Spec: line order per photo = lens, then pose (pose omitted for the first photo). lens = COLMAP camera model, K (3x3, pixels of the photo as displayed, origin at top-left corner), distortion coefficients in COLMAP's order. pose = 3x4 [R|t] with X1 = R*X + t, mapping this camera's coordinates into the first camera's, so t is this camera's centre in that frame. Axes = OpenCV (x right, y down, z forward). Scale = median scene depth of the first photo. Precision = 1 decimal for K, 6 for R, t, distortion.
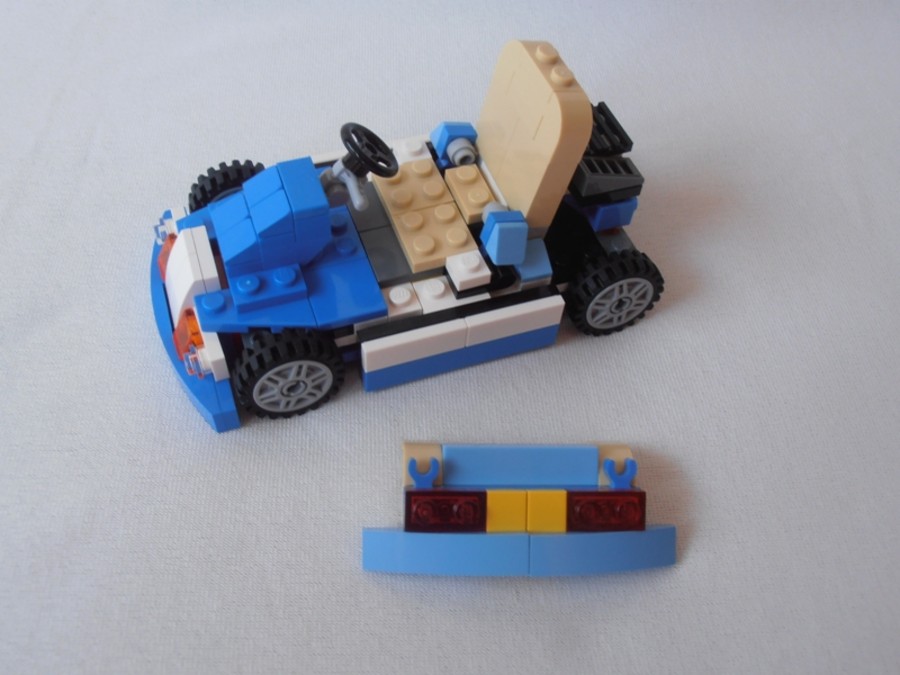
lens RADIAL K [[902.6, 0, 448.7], [0, 902.6, 337.3], [0, 0, 1]] dist [-0.044478, 0.013237]
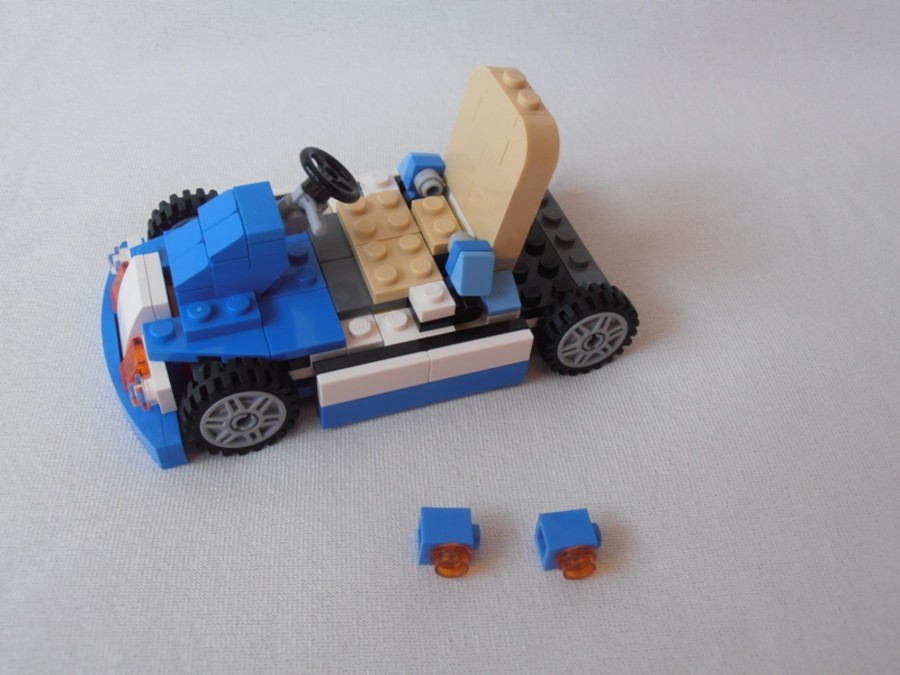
lens RADIAL K [[902.6, 0, 448.7], [0, 902.6, 337.3], [0, 0, 1]] dist [-0.044478, 0.013237]
pose [[0.999943, 0.010538, 0.001424, 0.038820], [-0.010383, 0.996479, -0.083196, 0.043407], [-0.002296, 0.083176, 0.996532, 0.052396]]
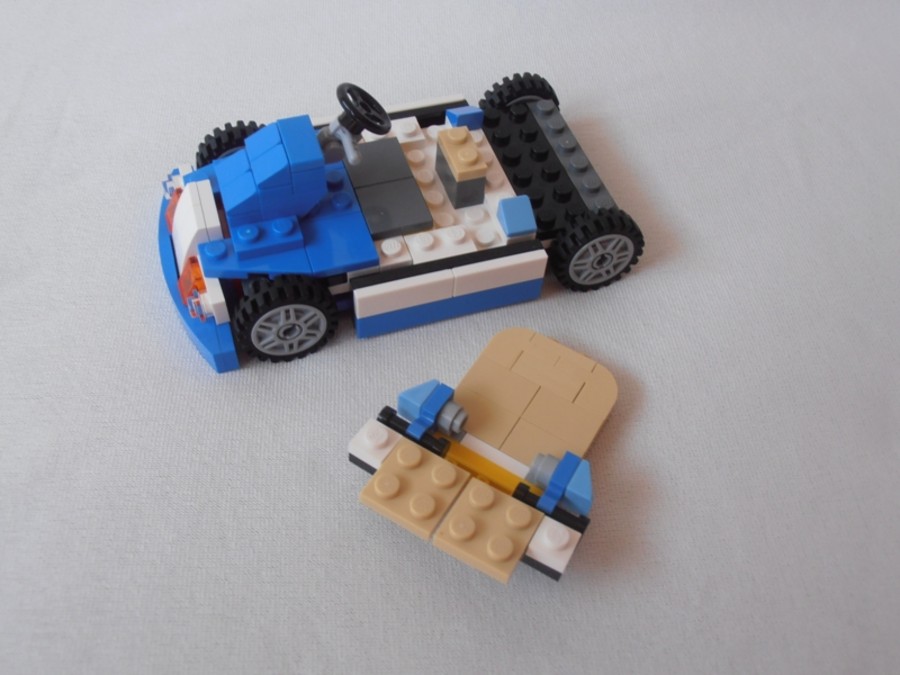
lens RADIAL K [[902.6, 0, 448.7], [0, 902.6, 337.3], [0, 0, 1]] dist [-0.044478, 0.013237]
pose [[0.999702, 0.013743, -0.020185, 0.036428], [-0.013666, 0.999899, 0.003960, 0.054999], [0.020238, -0.003683, 0.999788, -0.058579]]
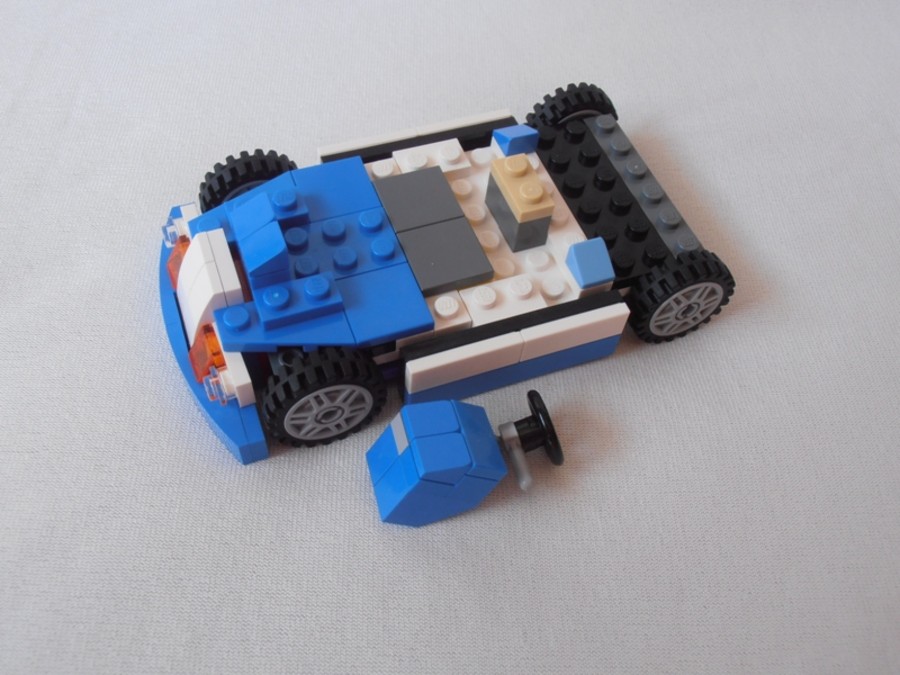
lens RADIAL K [[902.6, 0, 448.7], [0, 902.6, 337.3], [0, 0, 1]] dist [-0.044478, 0.013237]
pose [[0.999671, -0.011341, 0.022996, -0.073138], [0.010428, 0.999167, 0.039459, -0.050888], [-0.023425, -0.039206, 0.998957, 0.115928]]
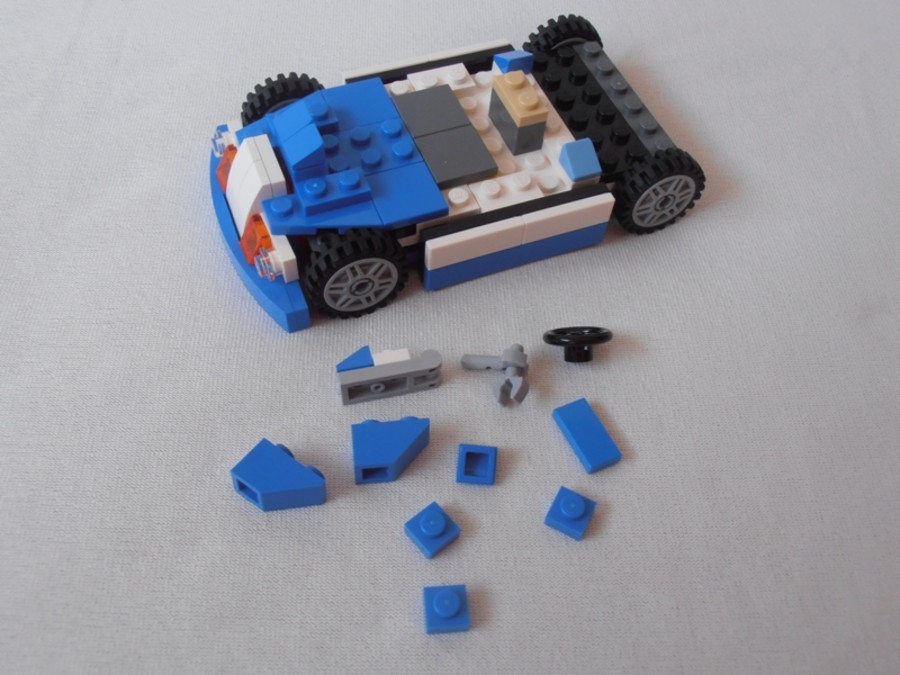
lens RADIAL K [[902.6, 0, 448.7], [0, 902.6, 337.3], [0, 0, 1]] dist [-0.044478, 0.013237]
pose [[0.999190, -0.033099, 0.022877, -0.095104], [0.031948, 0.998290, 0.048962, 0.065496], [-0.024458, -0.048191, 0.998539, -0.045674]]
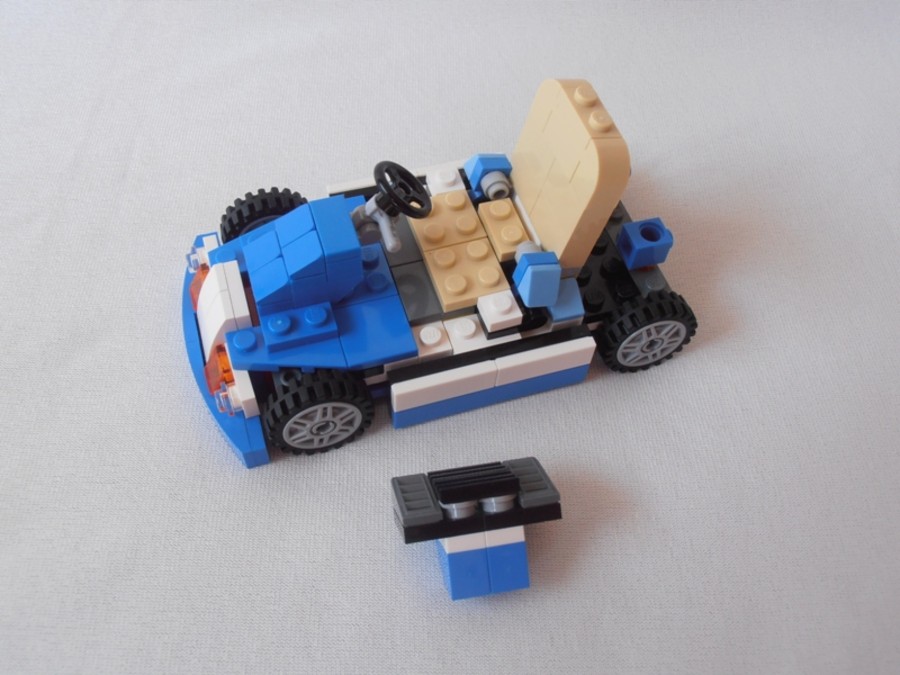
lens RADIAL K [[902.6, 0, 448.7], [0, 902.6, 337.3], [0, 0, 1]] dist [-0.044478, 0.013237]
pose [[0.999286, 0.023315, -0.029729, -0.004320], [-0.021851, 0.998576, 0.048665, -0.093658], [0.030821, -0.047981, 0.998373, 0.004916]]
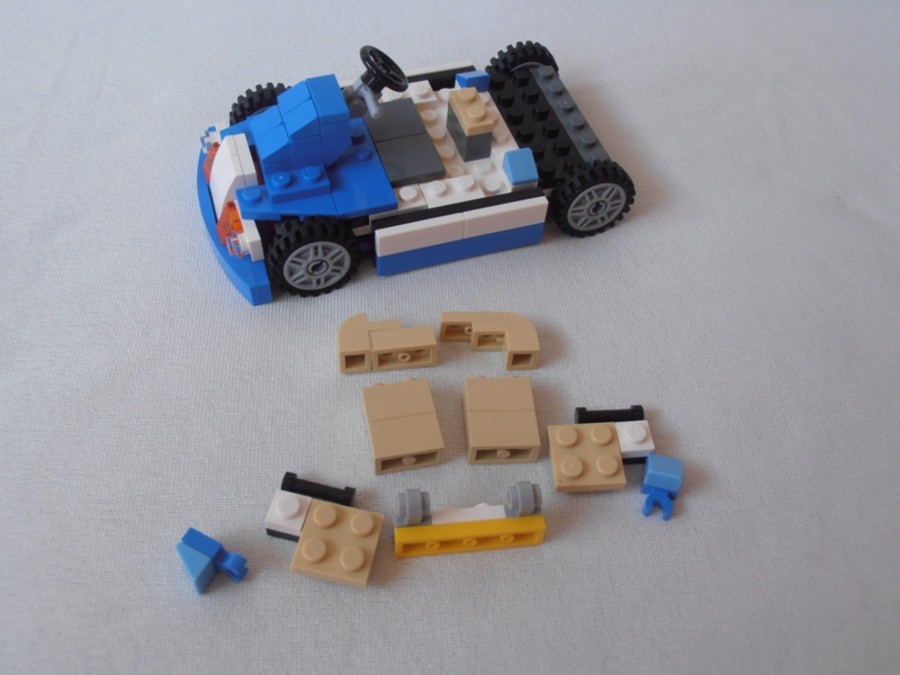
lens RADIAL K [[902.6, 0, 448.7], [0, 902.6, 337.3], [0, 0, 1]] dist [-0.044478, 0.013237]
pose [[0.999738, 0.013271, -0.018633, 0.023669], [-0.013079, 0.999860, 0.010431, 0.130562], [0.018769, -0.010185, 0.999772, -0.184292]]
